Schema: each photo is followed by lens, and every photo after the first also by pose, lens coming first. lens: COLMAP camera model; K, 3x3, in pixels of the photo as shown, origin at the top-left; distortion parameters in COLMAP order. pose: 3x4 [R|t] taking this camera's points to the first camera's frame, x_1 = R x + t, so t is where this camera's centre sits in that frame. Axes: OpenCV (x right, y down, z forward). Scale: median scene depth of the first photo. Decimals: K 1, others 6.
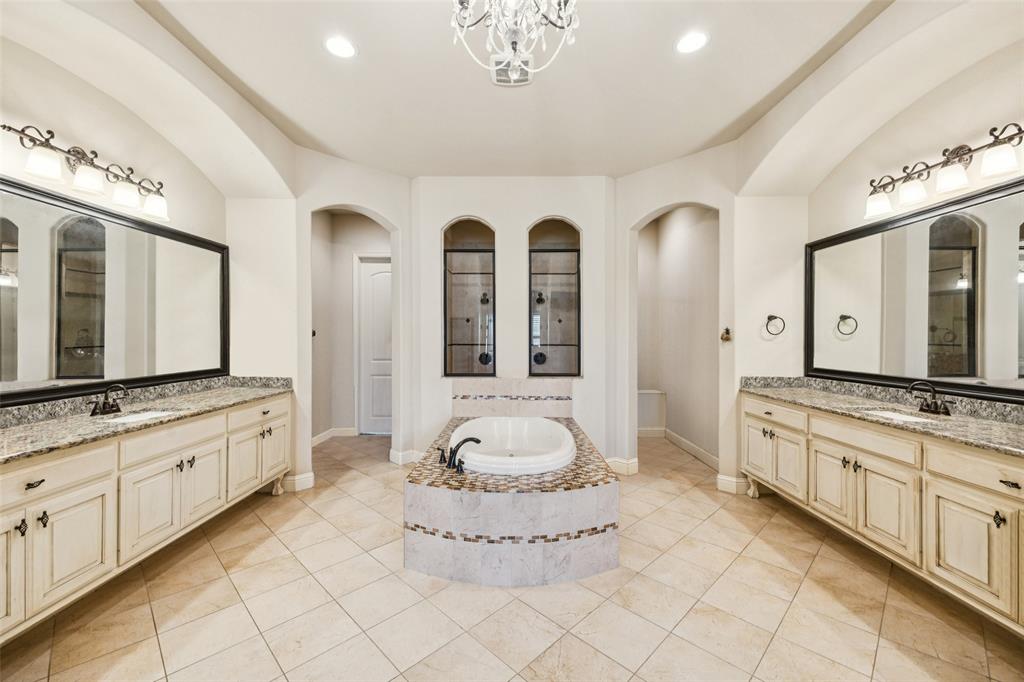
lens RADIAL K [[417.7, 0, 514.7], [0, 417.7, 338.0], [0, 0, 1]] dist [0.021767, -0.003538]
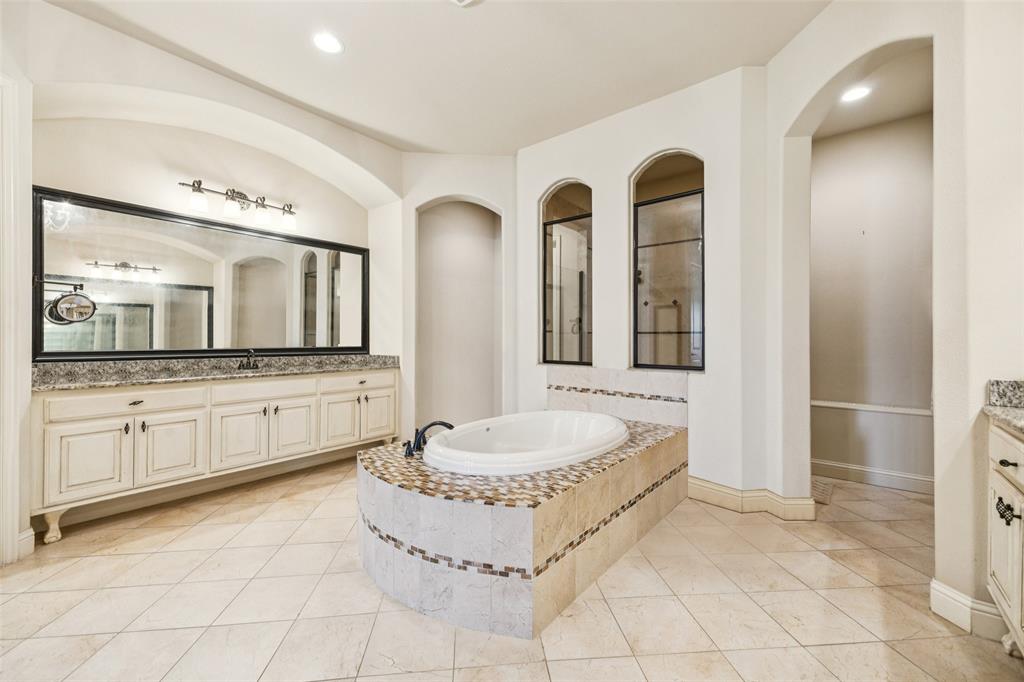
lens RADIAL K [[417.7, 0, 490.2], [0, 417.7, 335.8], [0, 0, 1]] dist [0.021767, -0.003538]
pose [[0.771977, -0.001242, -0.635649, 0.544111], [-0.002908, 0.999981, -0.005486, 0.063431], [0.635643, 0.006084, 0.771959, 0.390282]]
